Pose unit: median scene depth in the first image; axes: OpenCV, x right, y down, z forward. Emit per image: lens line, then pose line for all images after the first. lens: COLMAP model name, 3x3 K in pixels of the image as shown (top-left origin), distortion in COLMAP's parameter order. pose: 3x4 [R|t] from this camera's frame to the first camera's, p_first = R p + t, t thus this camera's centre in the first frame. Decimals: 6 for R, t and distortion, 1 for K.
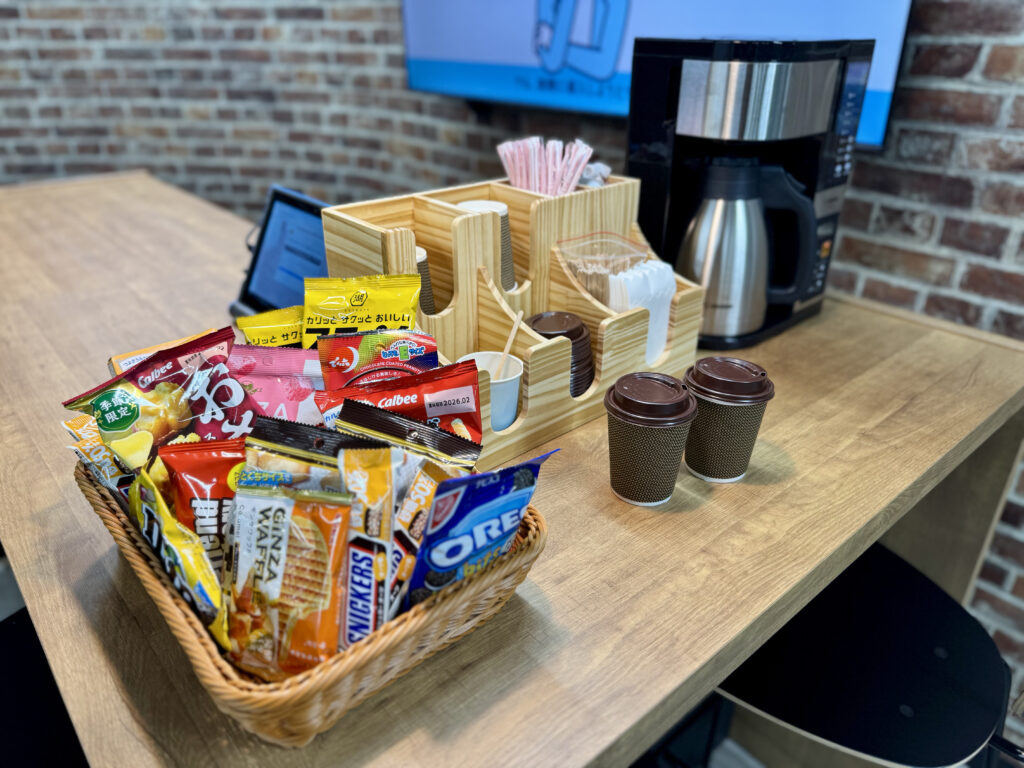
lens RADIAL K [[733.4, 0, 514.5], [0, 733.4, 380.9], [0, 0, 1]] dist [0.010330, -0.025380]
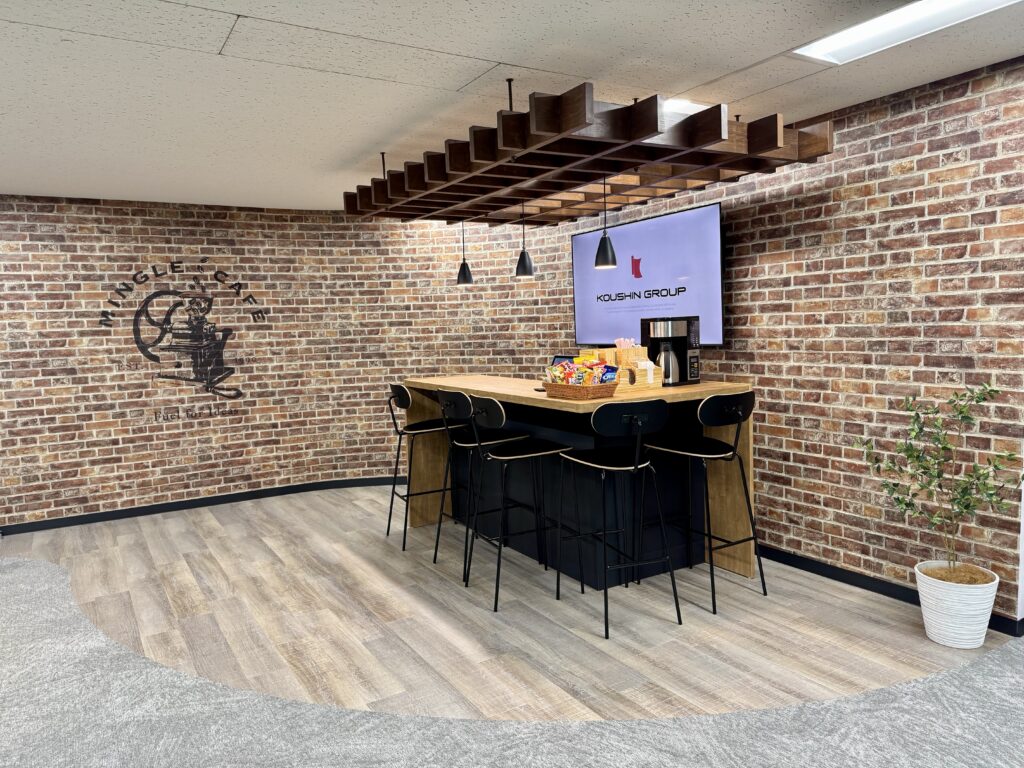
lens RADIAL K [[733.4, 0, 505.6], [0, 733.4, 390.2], [0, 0, 1]] dist [0.010330, -0.025380]
pose [[0.985136, -0.028506, -0.169394, 0.034651], [-0.034235, 0.933768, -0.356237, 0.600563], [0.168330, 0.356741, 0.918913, -1.188988]]
